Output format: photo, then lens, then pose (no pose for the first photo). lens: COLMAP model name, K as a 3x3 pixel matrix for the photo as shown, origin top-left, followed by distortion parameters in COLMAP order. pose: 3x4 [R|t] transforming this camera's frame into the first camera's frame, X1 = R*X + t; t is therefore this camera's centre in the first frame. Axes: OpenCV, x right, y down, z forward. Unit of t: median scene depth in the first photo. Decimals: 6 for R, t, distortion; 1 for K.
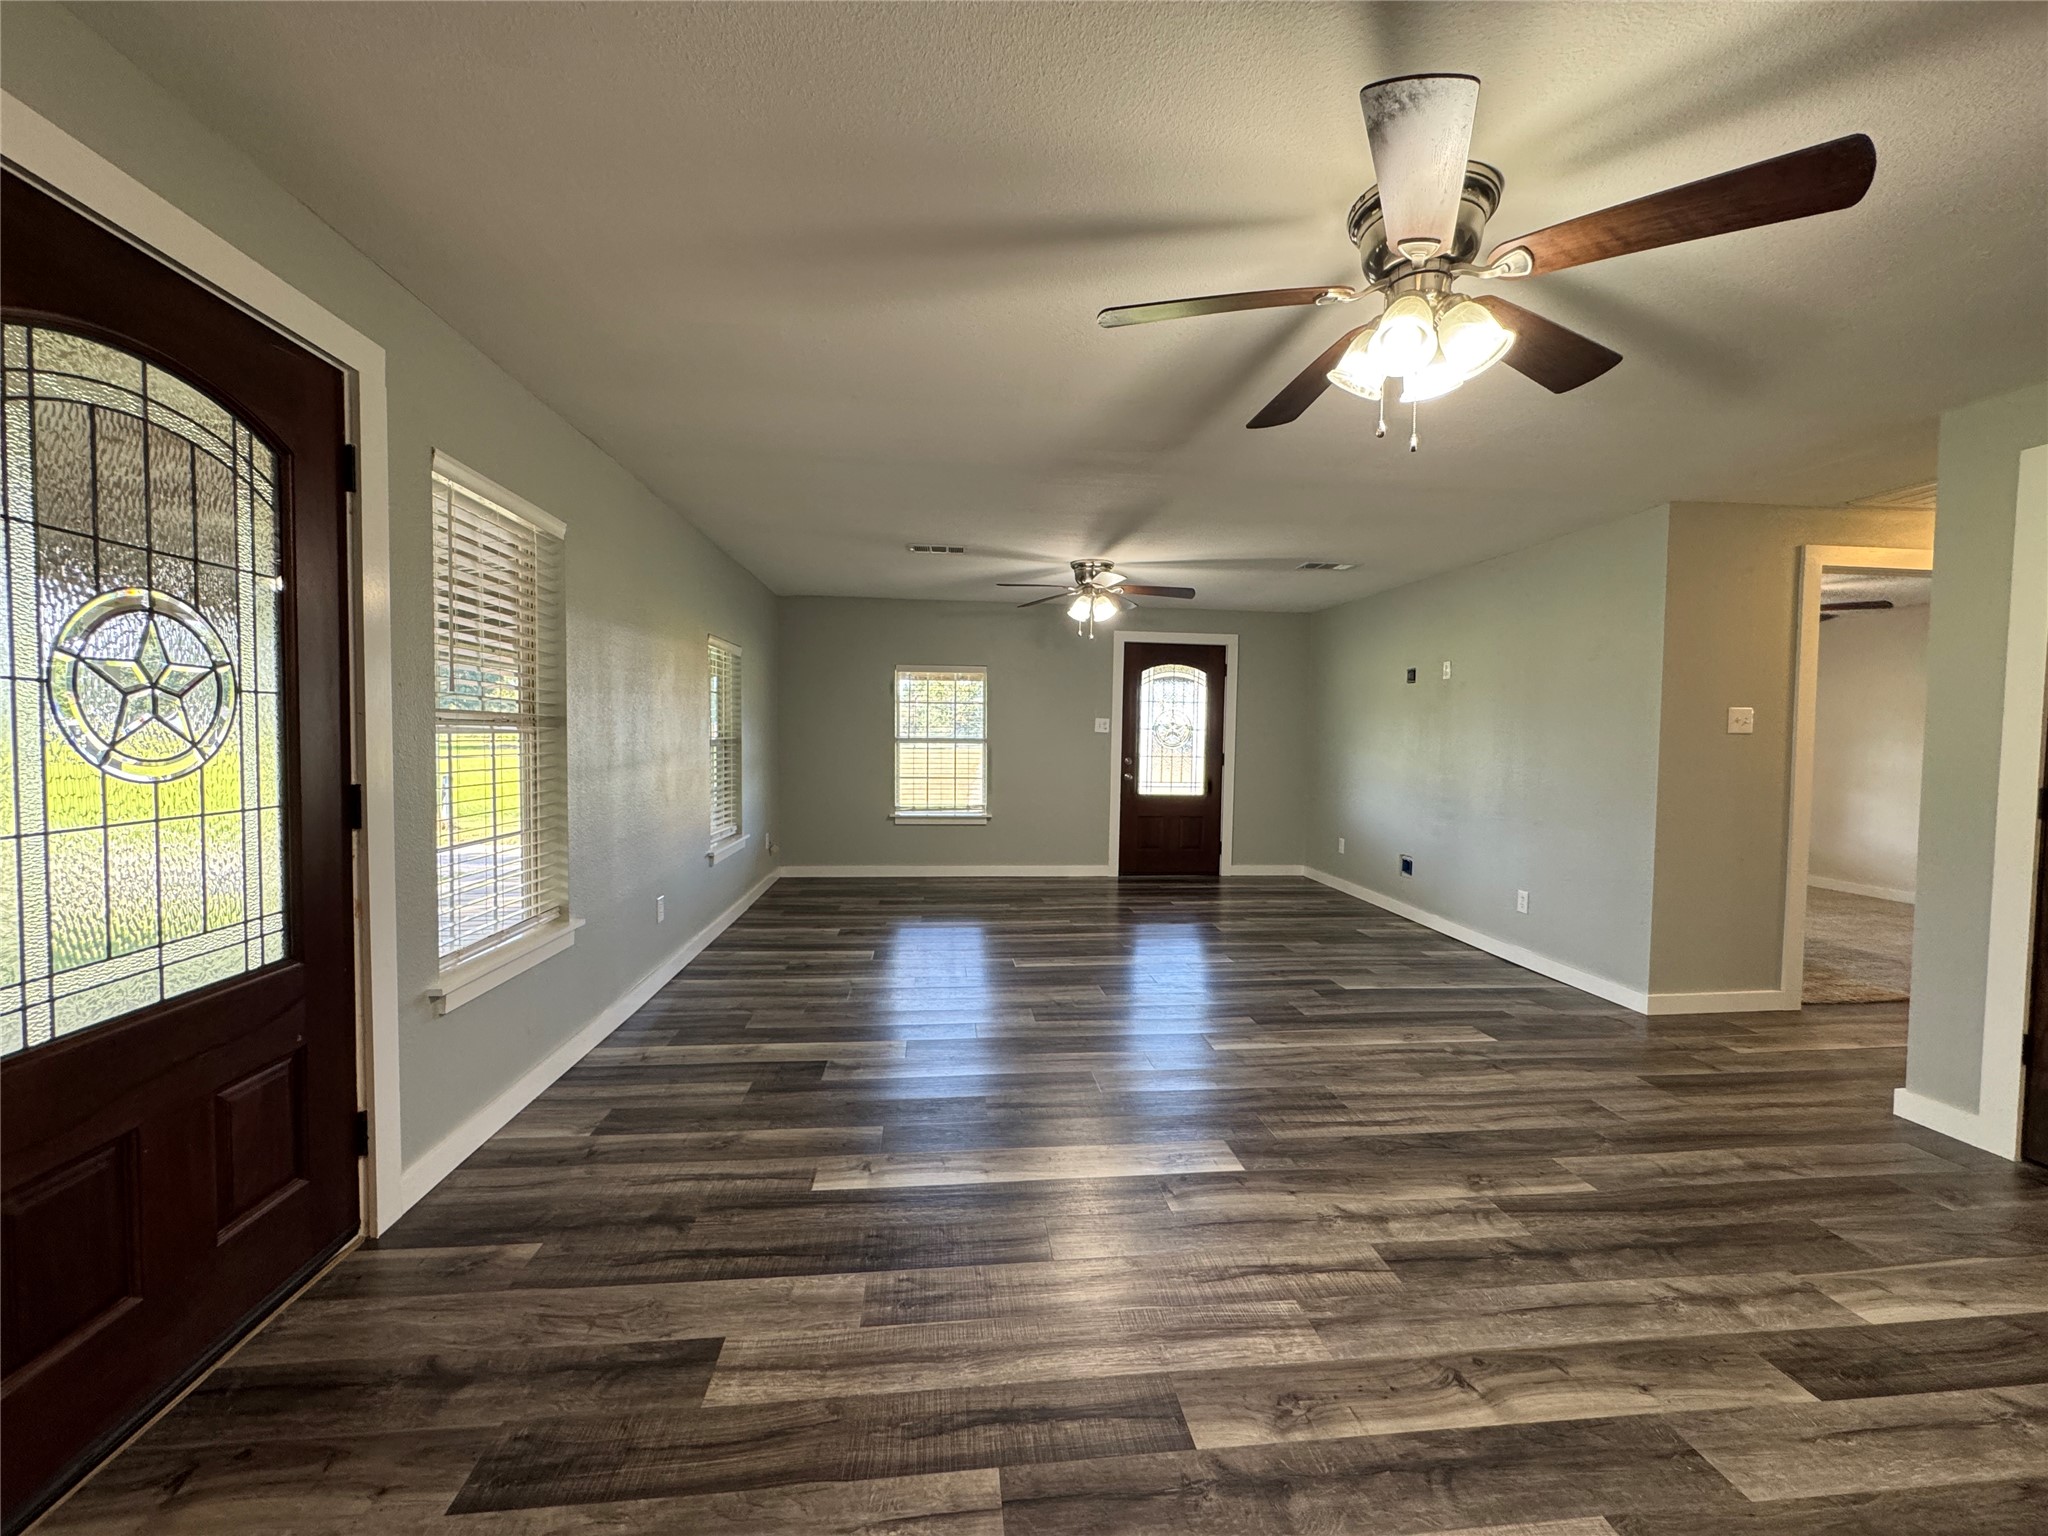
lens RADIAL K [[795.8, 0, 1024.0], [0, 795.8, 768.0], [0, 0, 1]] dist [-0.002900, -0.000269]
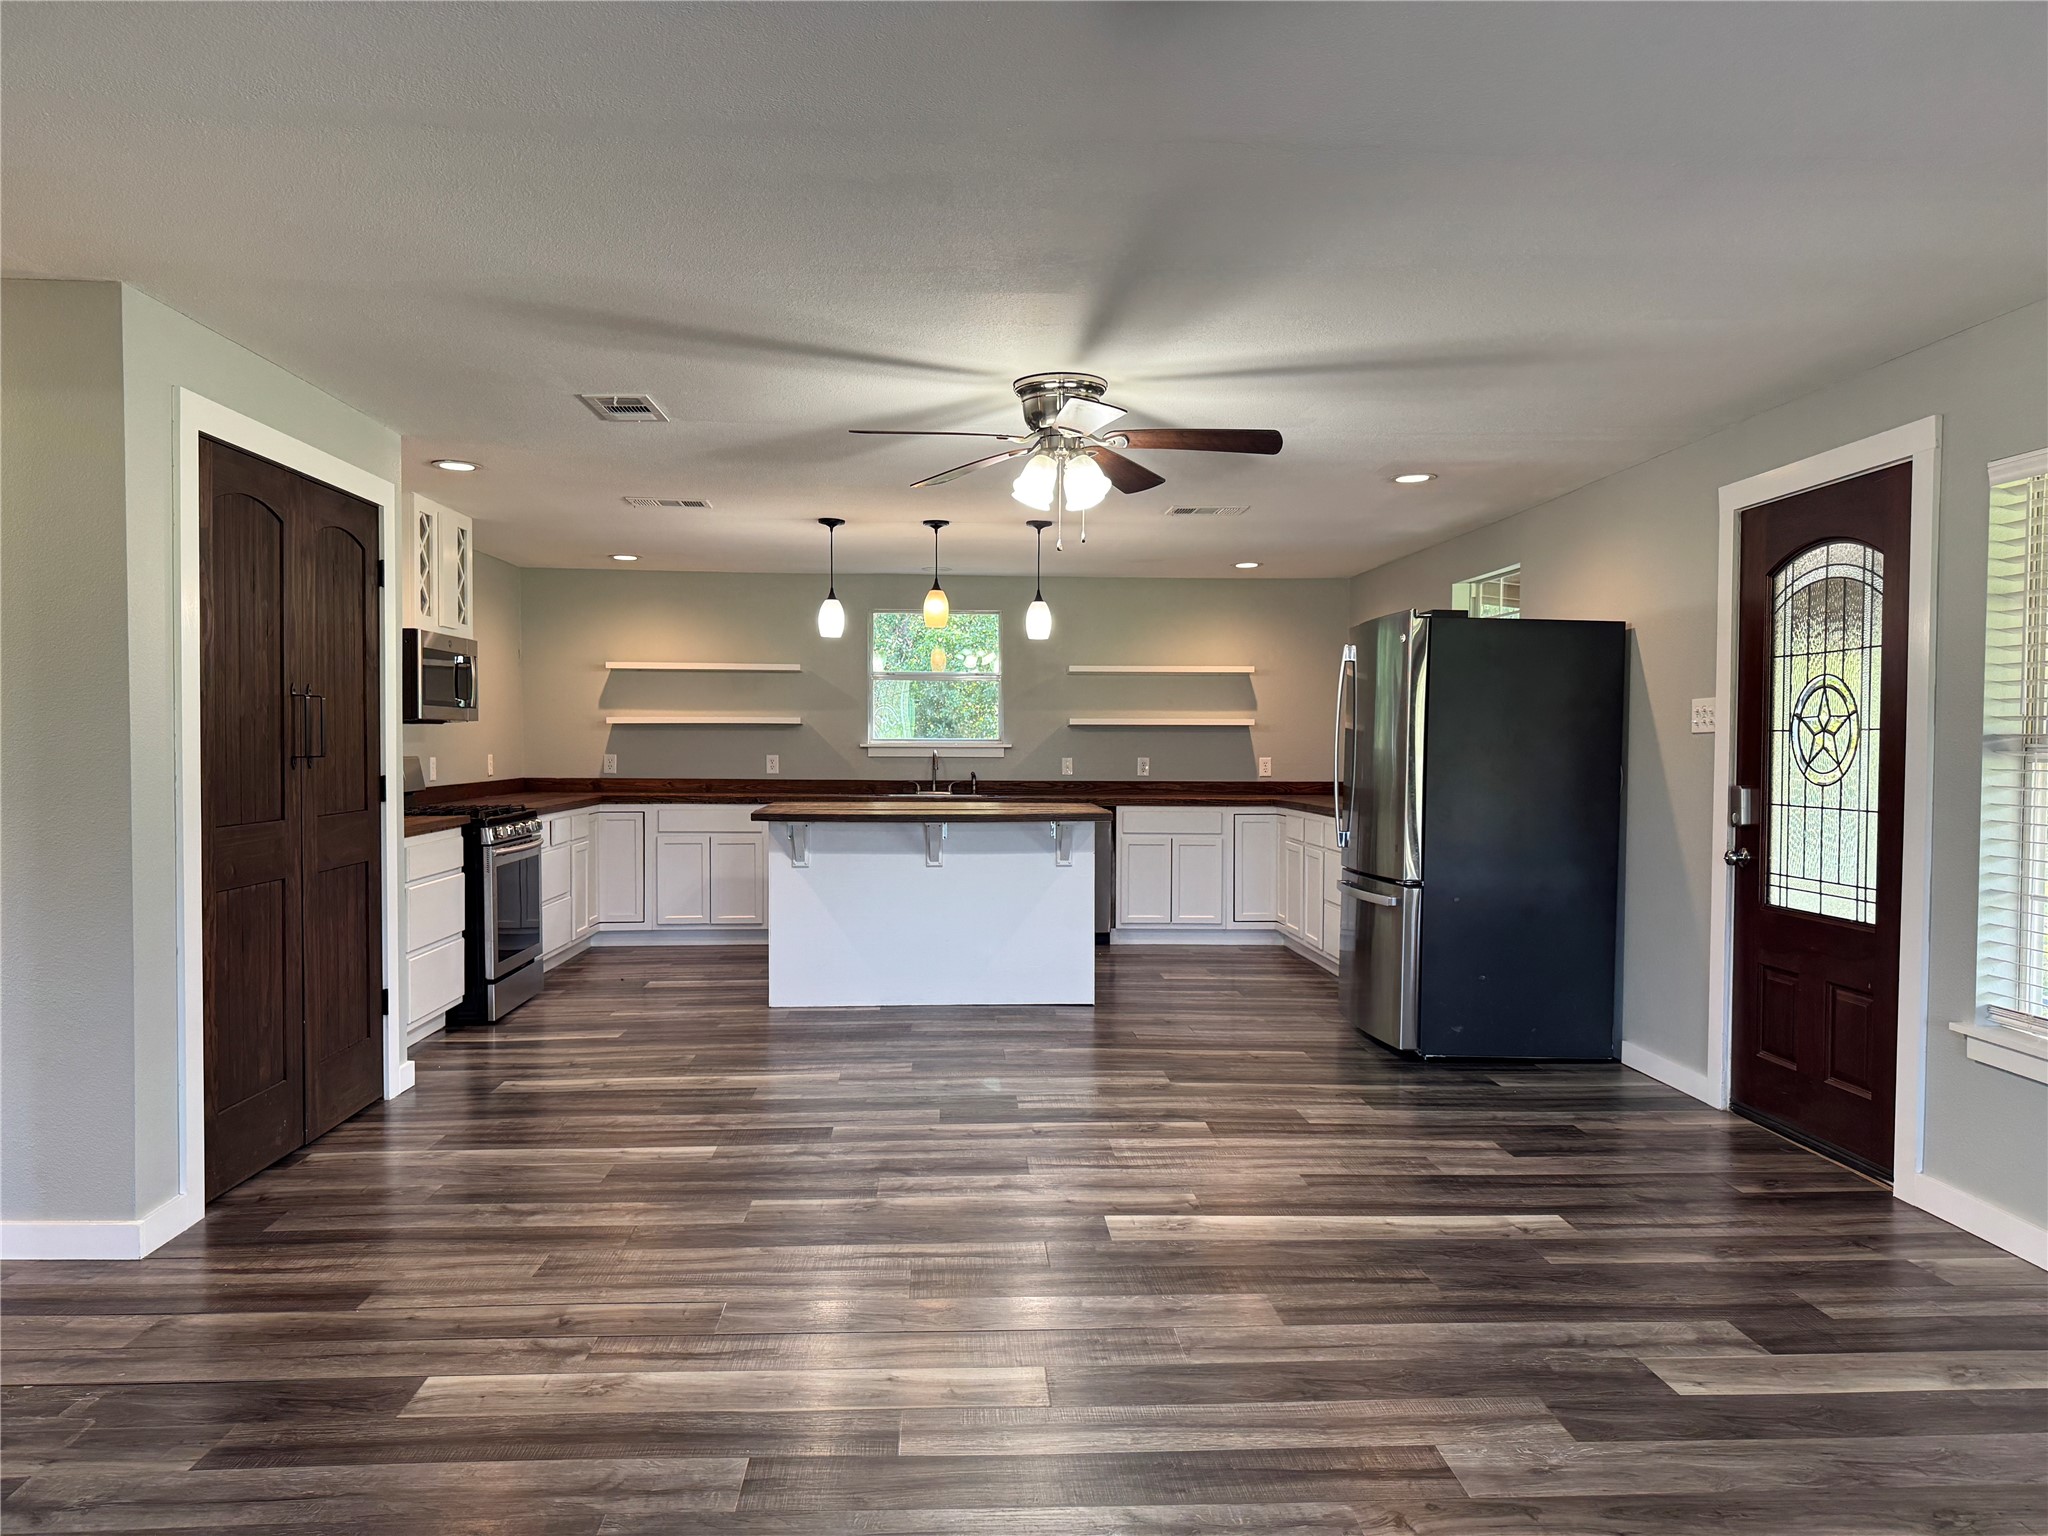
lens RADIAL K [[1459.7, 0, 1024.0], [0, 1459.7, 768.0], [0, 0, 1]] dist [0.157904, -0.220649]
pose [[-0.998623, -0.021107, 0.048021, 0.387203], [-0.018076, 0.997869, 0.062700, -0.154847], [-0.049242, 0.061746, -0.996876, 3.467751]]
